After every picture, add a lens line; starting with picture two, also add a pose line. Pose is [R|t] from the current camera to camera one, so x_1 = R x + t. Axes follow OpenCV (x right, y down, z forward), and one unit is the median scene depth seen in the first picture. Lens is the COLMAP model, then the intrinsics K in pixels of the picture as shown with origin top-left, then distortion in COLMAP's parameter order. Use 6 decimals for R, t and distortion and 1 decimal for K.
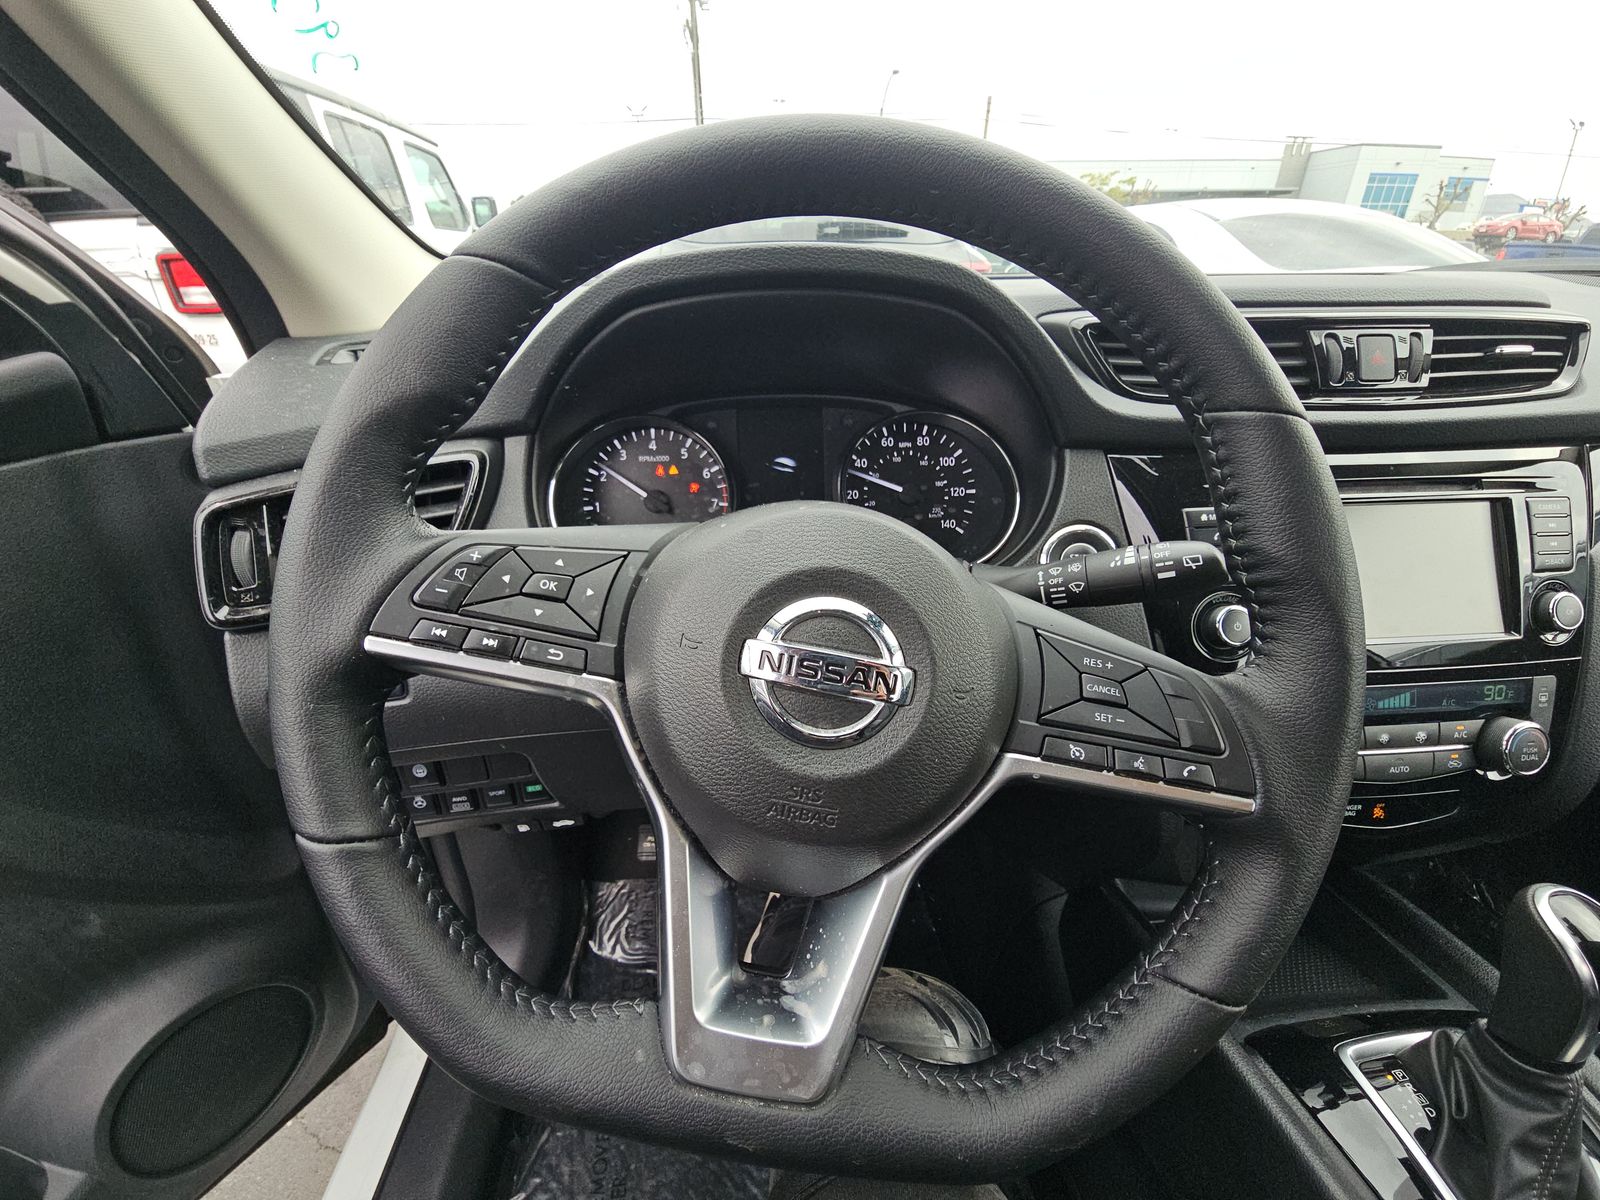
lens RADIAL K [[650.9, 0, 792.4], [0, 650.9, 599.9], [0, 0, 1]] dist [-0.000925, -0.006465]
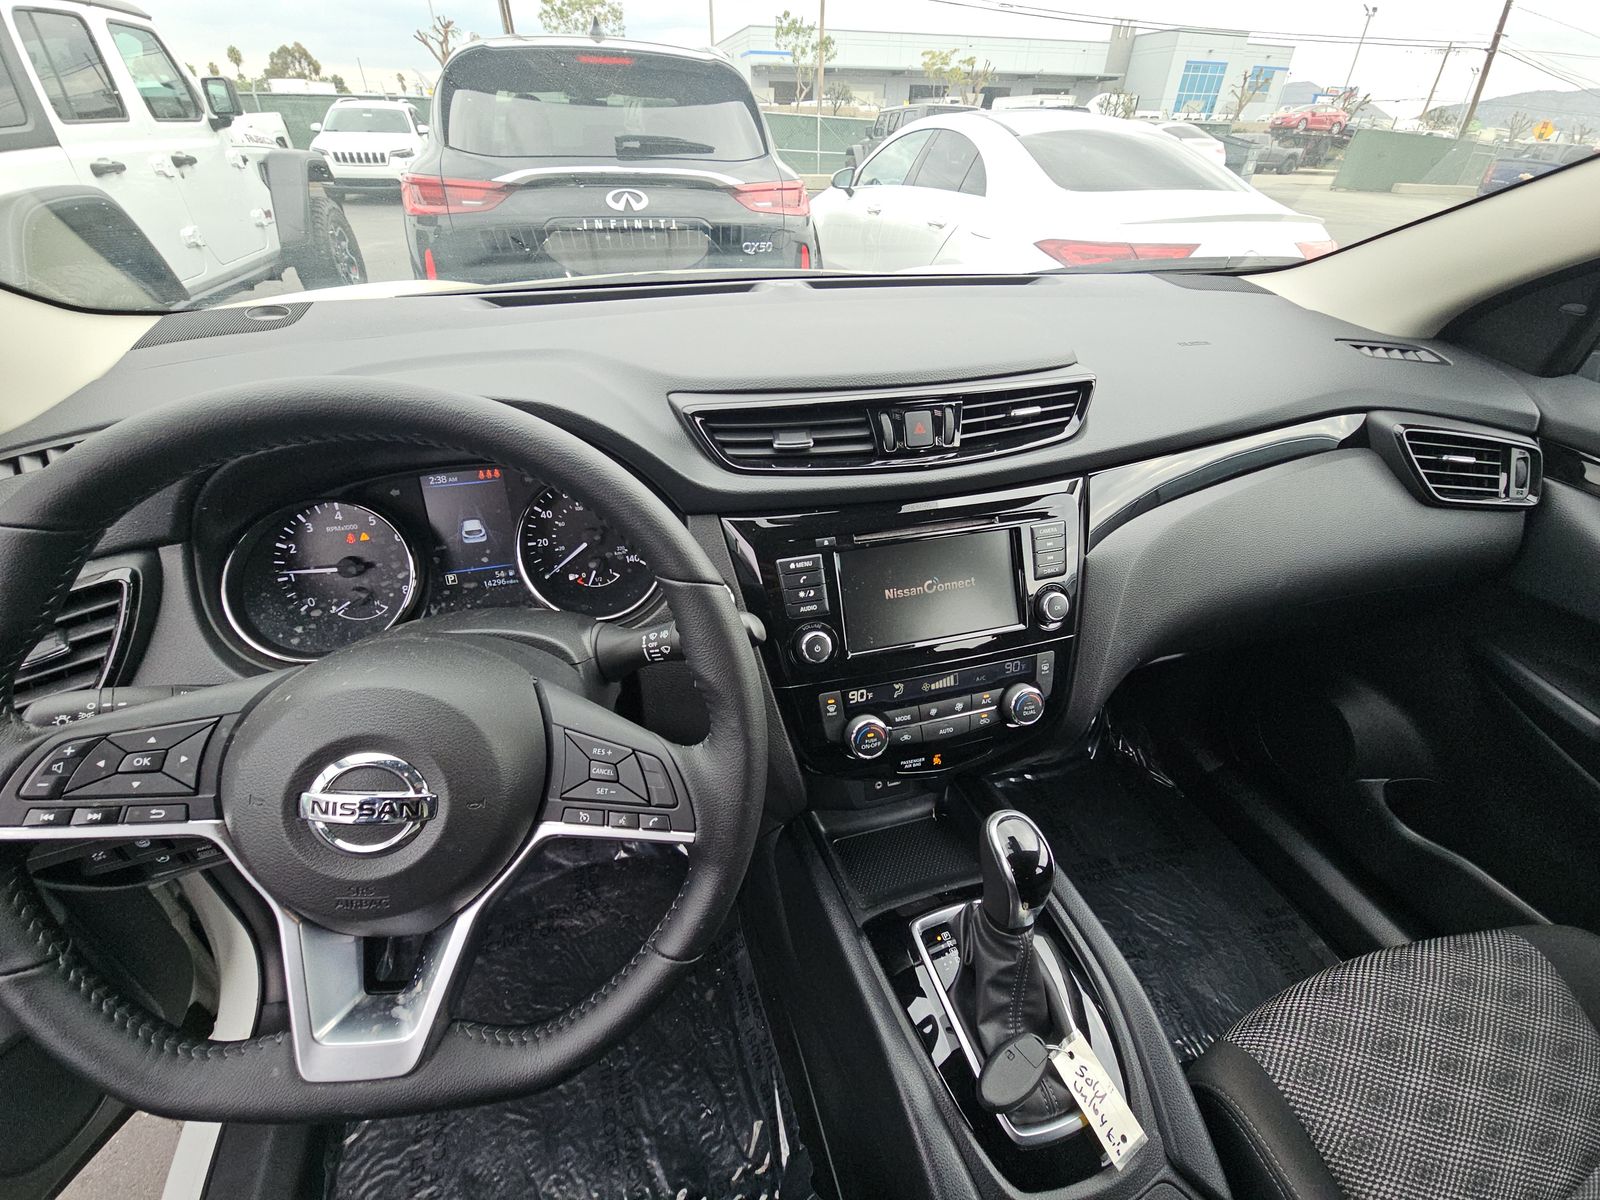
lens RADIAL K [[641.8, 0, 794.2], [0, 641.8, 600.5], [0, 0, 1]] dist [-0.001685, -0.000204]
pose [[0.978562, -0.100057, 0.180015, 0.393201], [0.073646, 0.986264, 0.147850, -0.244386], [-0.192336, -0.131423, 0.972489, -0.249654]]
